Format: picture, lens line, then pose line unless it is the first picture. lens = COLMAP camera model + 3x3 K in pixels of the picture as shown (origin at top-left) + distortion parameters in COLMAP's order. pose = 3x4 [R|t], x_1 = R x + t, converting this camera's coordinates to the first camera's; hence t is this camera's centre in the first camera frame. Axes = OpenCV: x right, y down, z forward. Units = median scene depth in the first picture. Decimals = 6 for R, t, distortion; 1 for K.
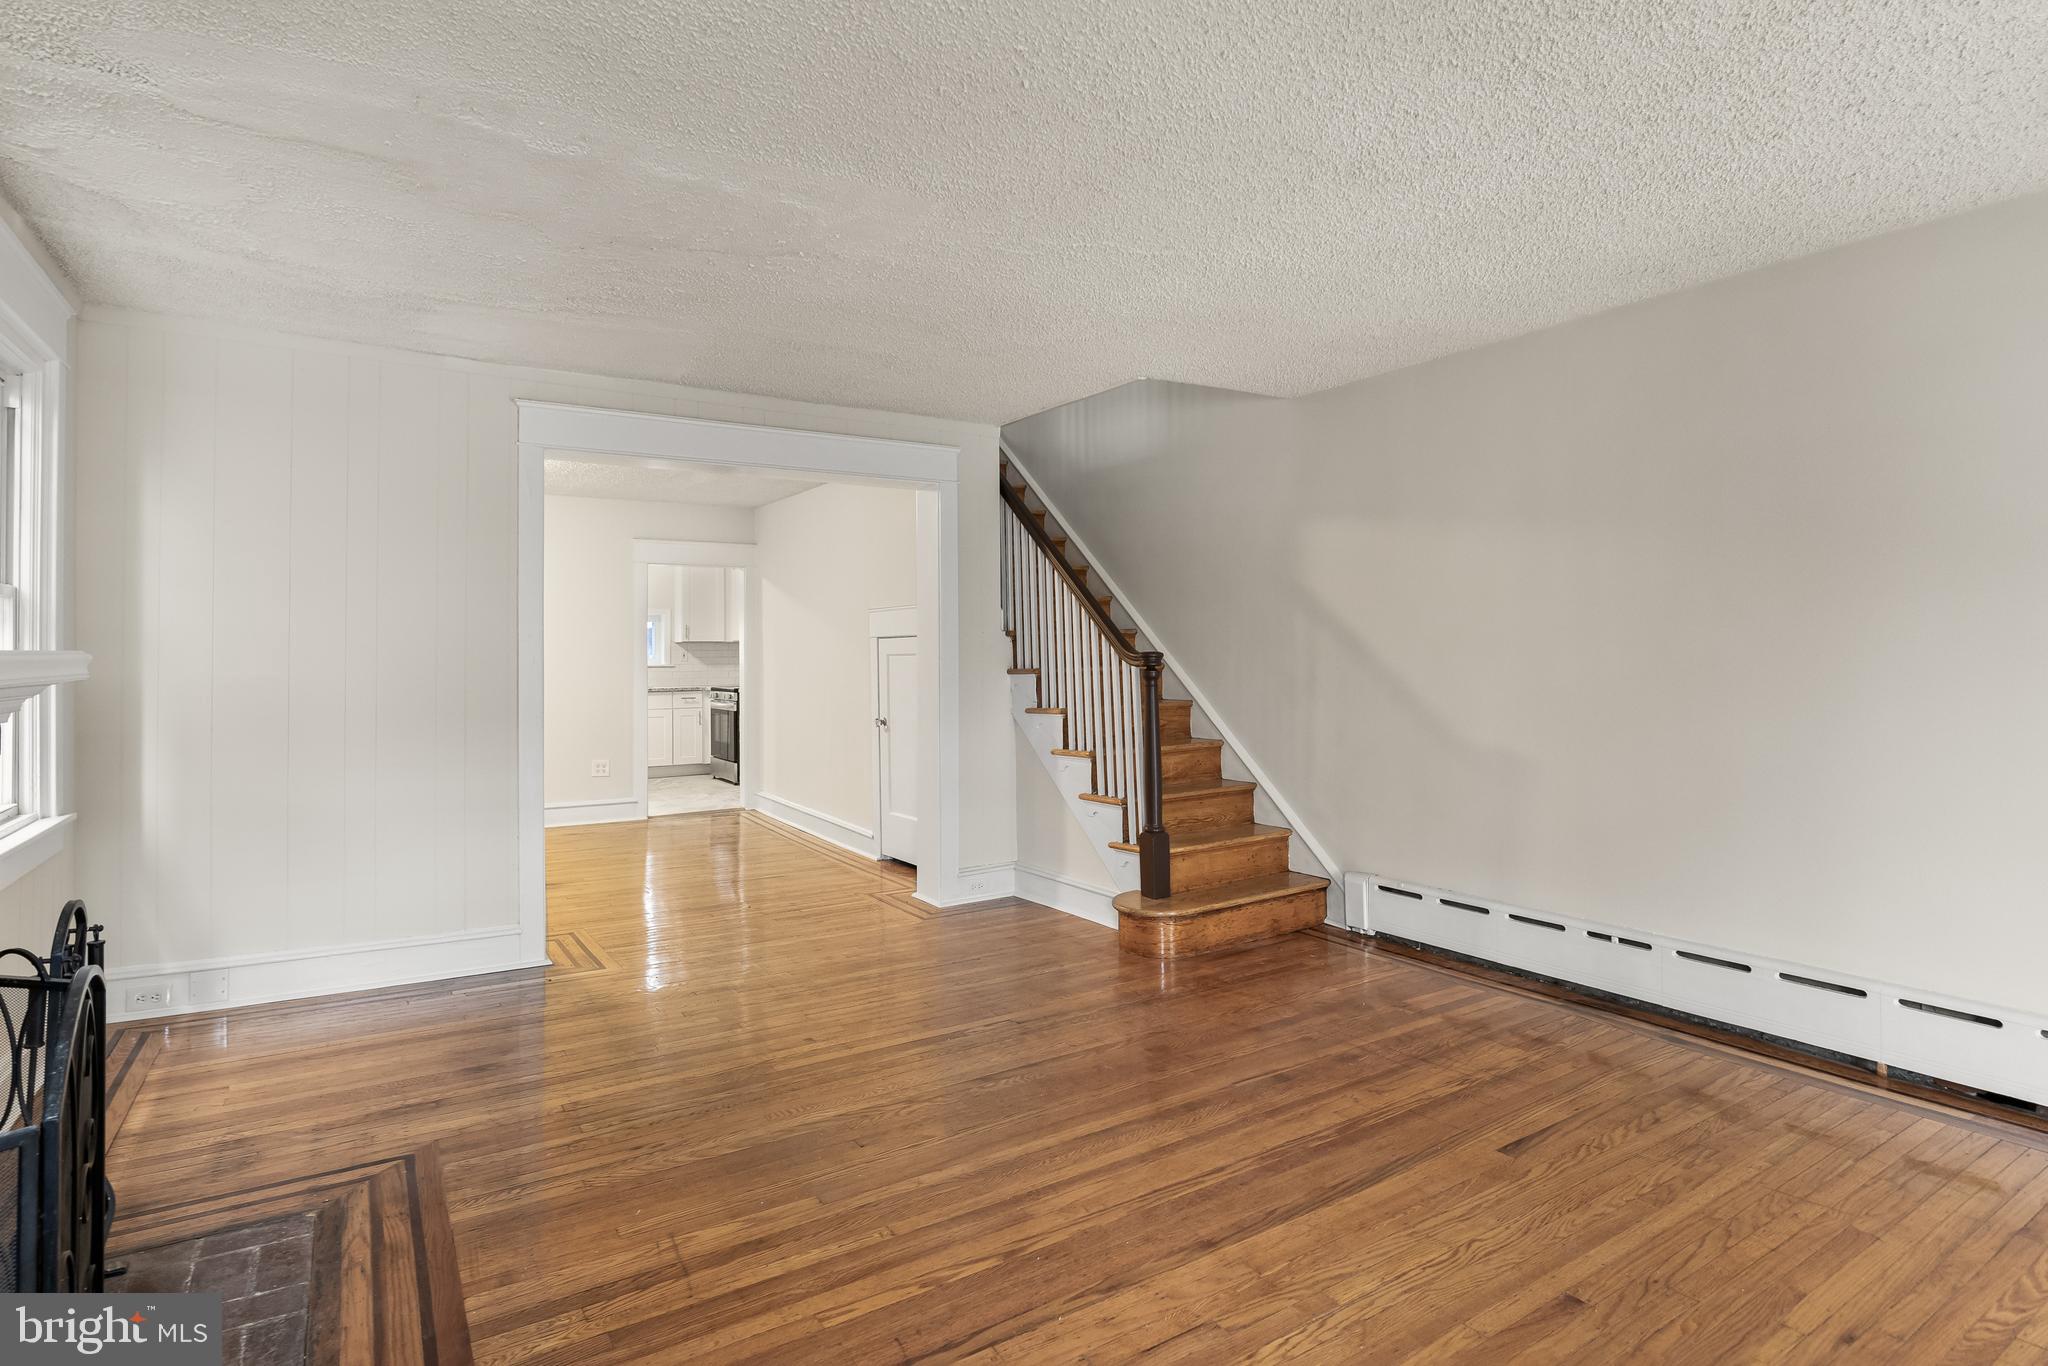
lens RADIAL K [[1061.9, 0, 1026.4], [0, 1061.9, 670.5], [0, 0, 1]] dist [-0.001970, -0.001101]
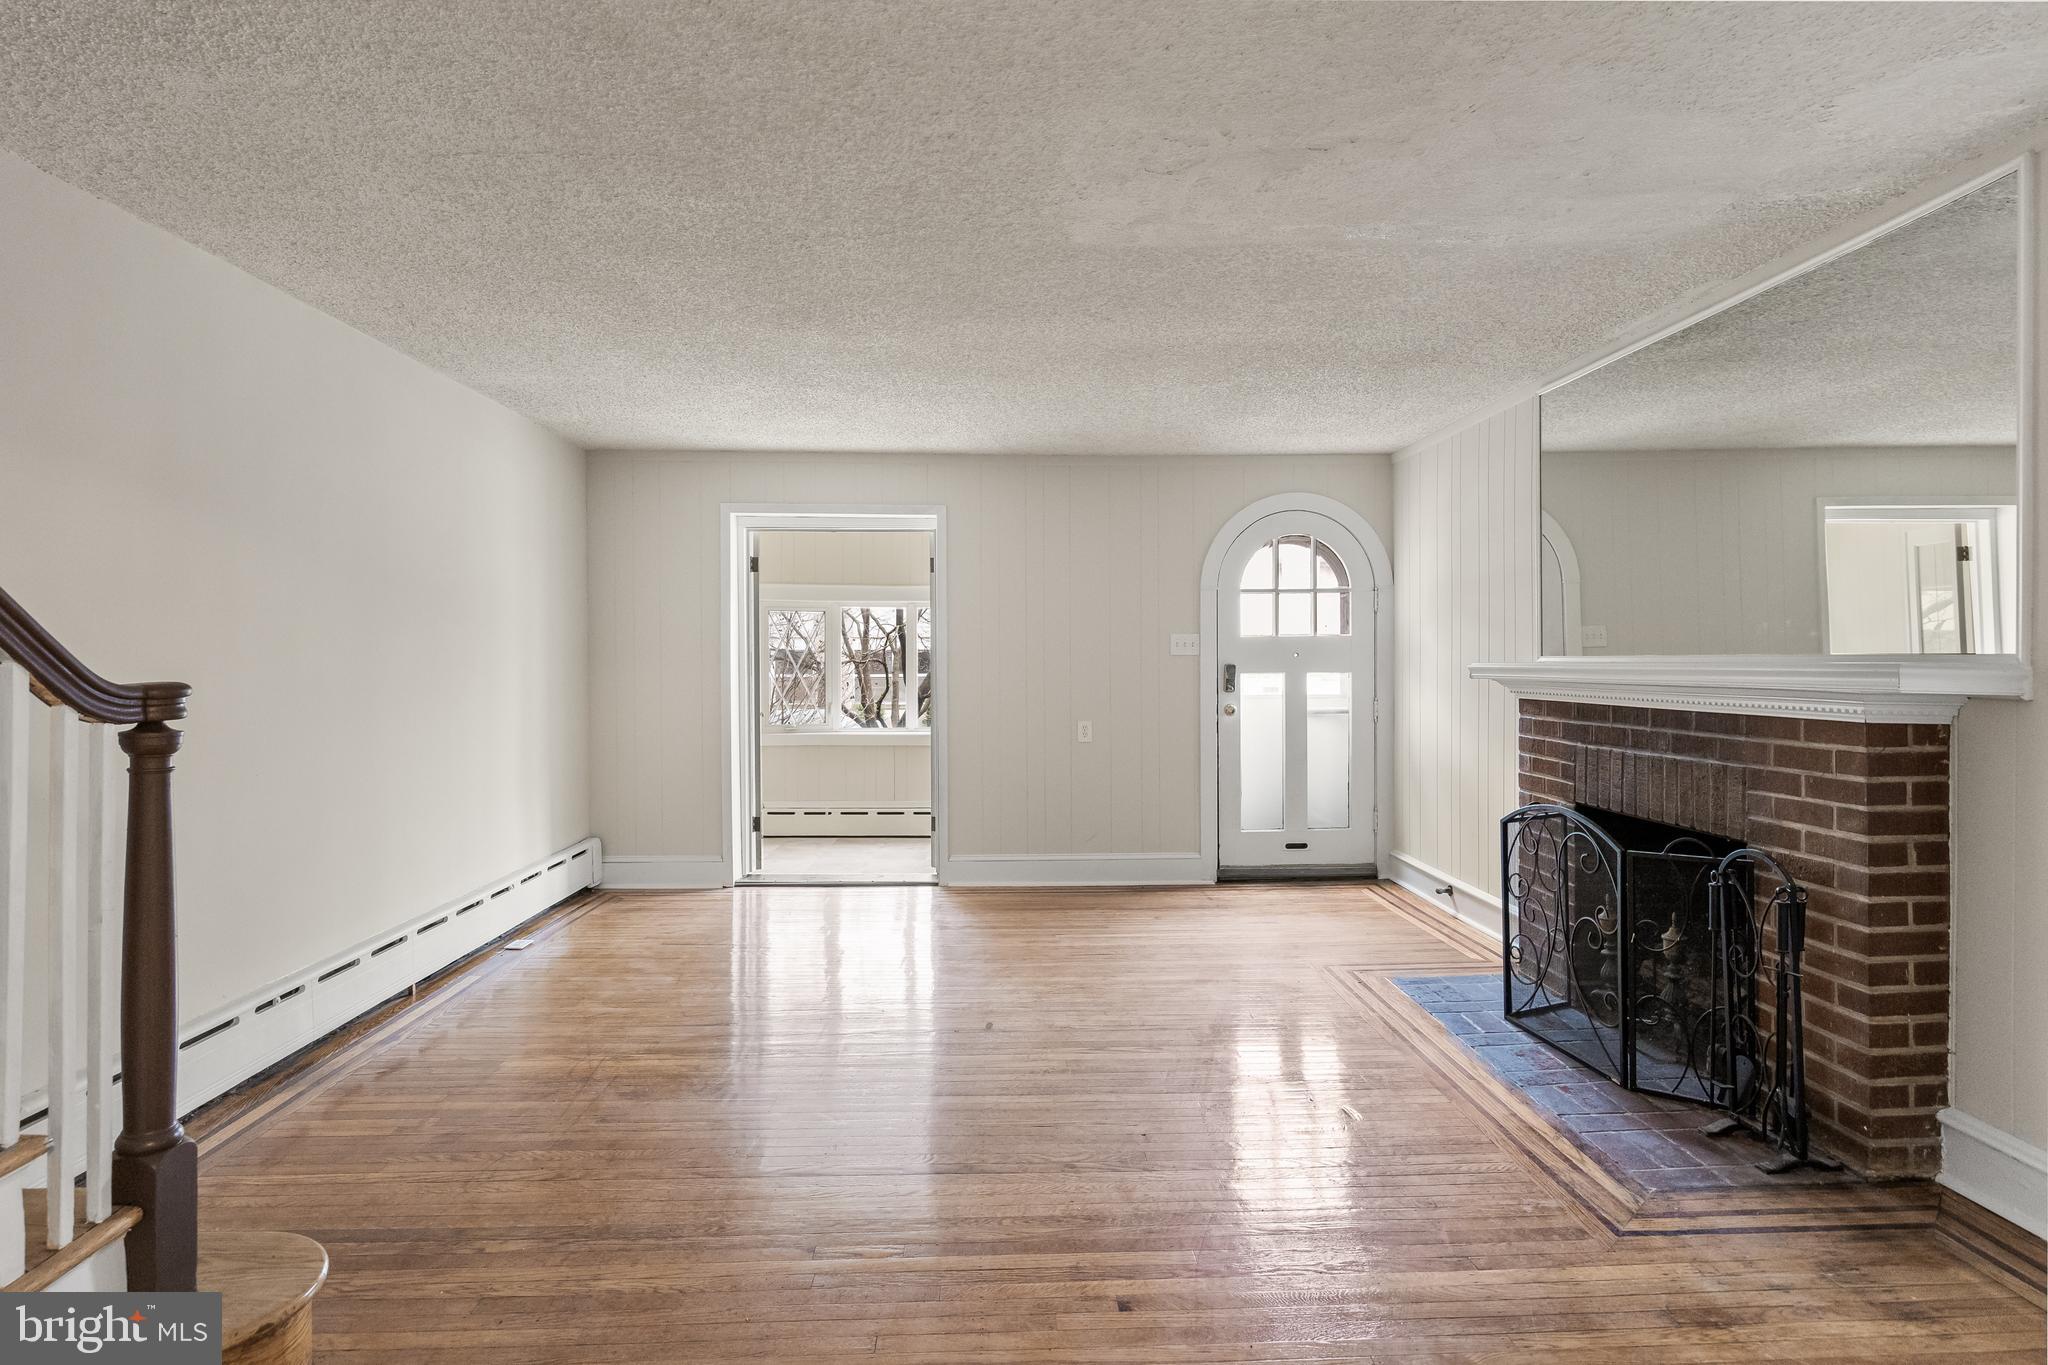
lens RADIAL K [[1075.3, 0, 1017.4], [0, 1075.3, 670.0], [0, 0, 1]] dist [-0.011586, 0.001070]
pose [[-0.860703, 0.003035, 0.509099, -0.587272], [0.016244, 0.999637, 0.021503, -0.042923], [-0.508849, 0.026778, -0.860439, 1.962784]]
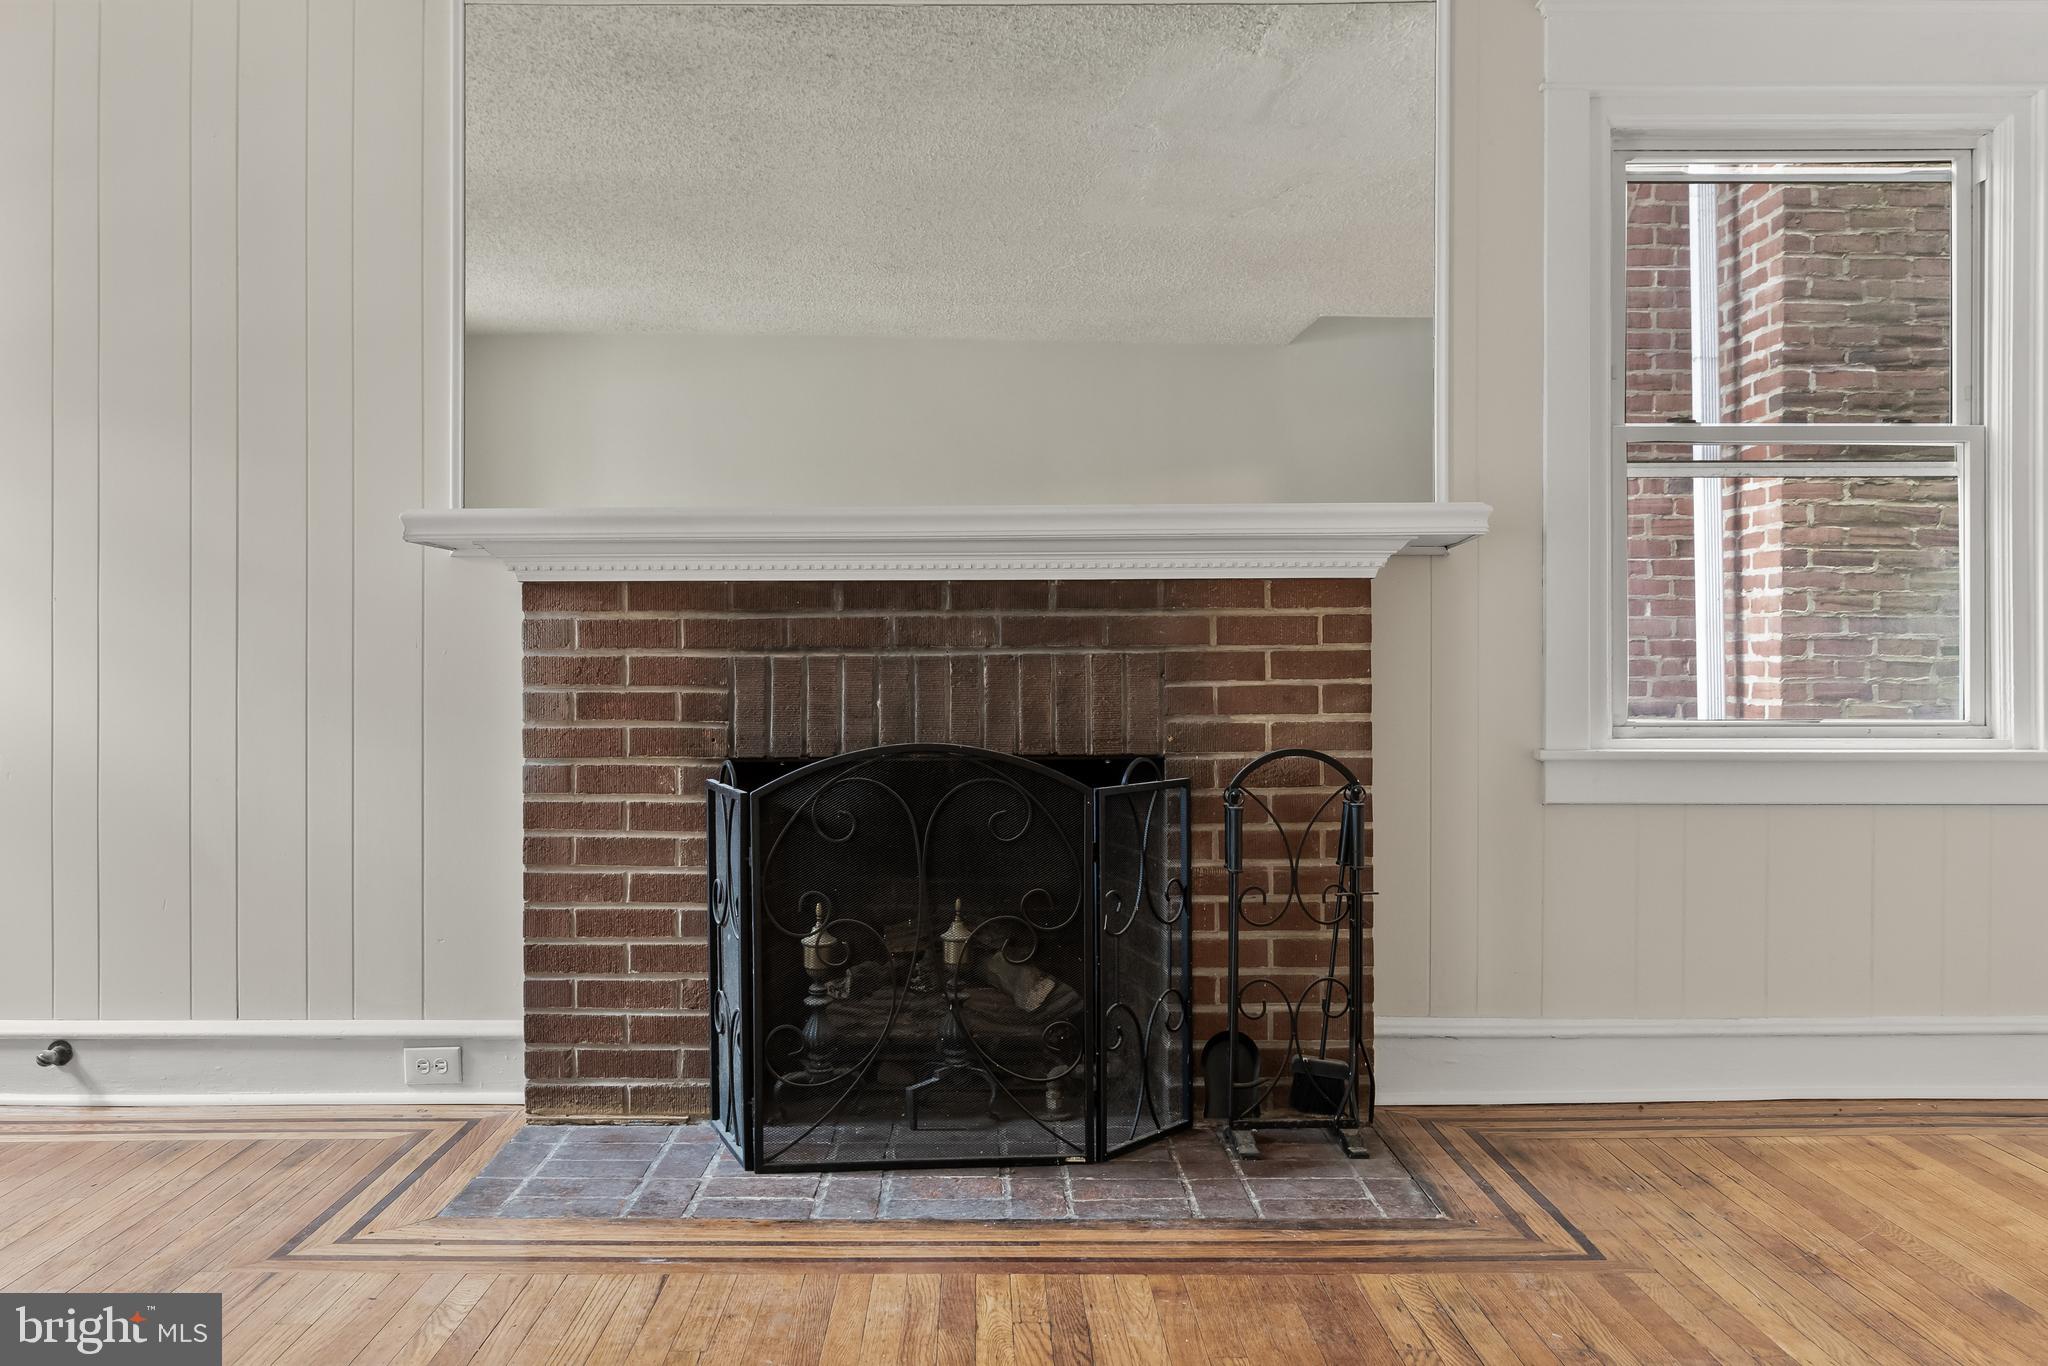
lens RADIAL K [[1639.9, 0, 994.2], [0, 1639.9, 668.6], [0, 0, 1]] dist [-0.006459, 0.013071]
pose [[-0.534168, 0.003225, -0.845373, 0.434121], [-0.009896, 0.999900, 0.010067, 0.094424], [0.845321, 0.013743, -0.534082, 1.180904]]
